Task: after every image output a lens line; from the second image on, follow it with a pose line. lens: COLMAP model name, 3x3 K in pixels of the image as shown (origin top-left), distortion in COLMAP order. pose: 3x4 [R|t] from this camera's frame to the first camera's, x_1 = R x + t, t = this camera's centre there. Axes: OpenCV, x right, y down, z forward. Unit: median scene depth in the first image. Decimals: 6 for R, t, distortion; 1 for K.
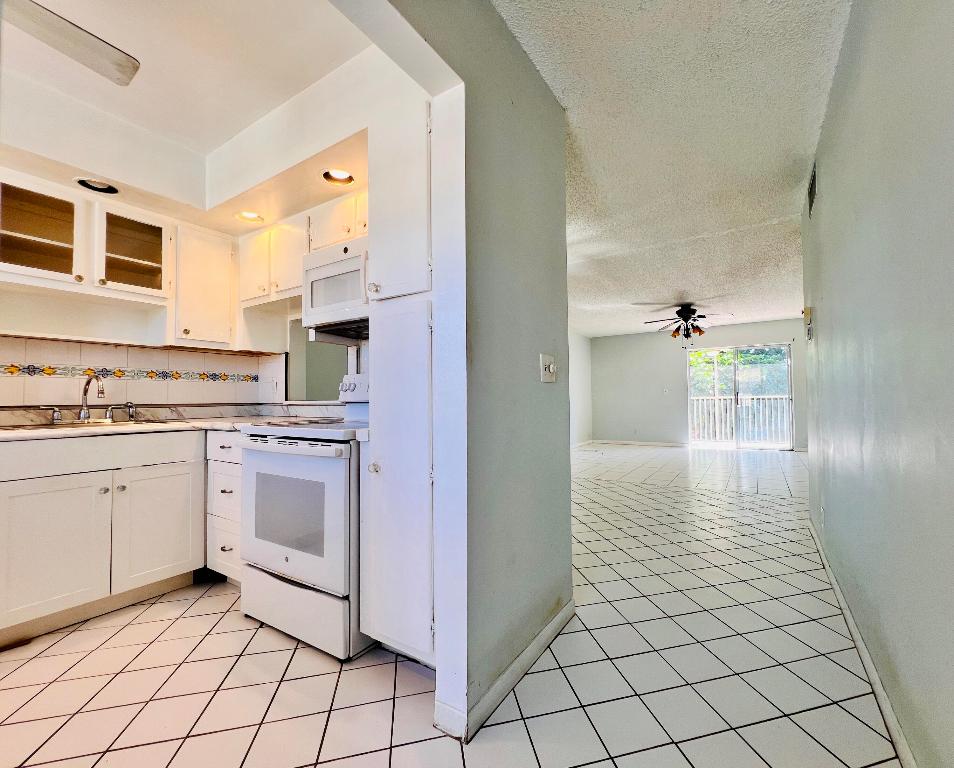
lens RADIAL K [[410.7, 0, 513.2], [0, 410.7, 387.7], [0, 0, 1]] dist [-0.002071, -0.000096]
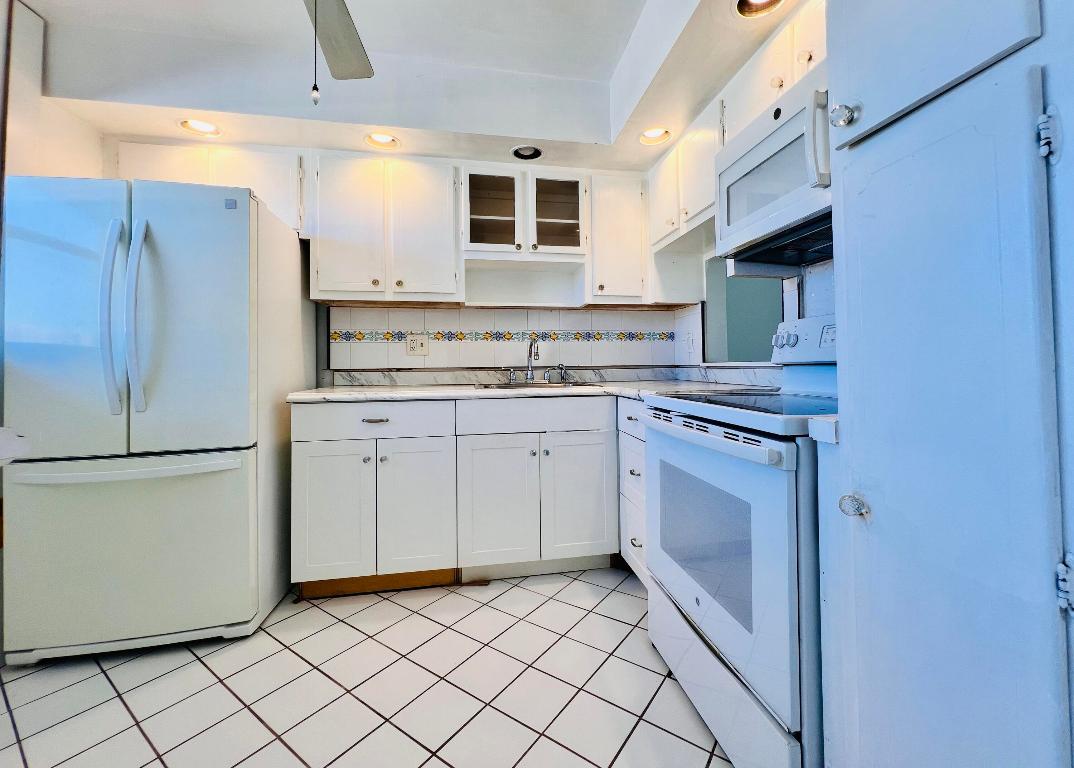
lens RADIAL K [[445.8, 0, 562.5], [0, 445.8, 355.7], [0, 0, 1]] dist [-0.003724, -0.000166]
pose [[0.668805, -0.014258, -0.743301, -0.126481], [0.026336, 0.999643, 0.004521, 0.010807], [0.742971, -0.022600, 0.668942, 0.292017]]
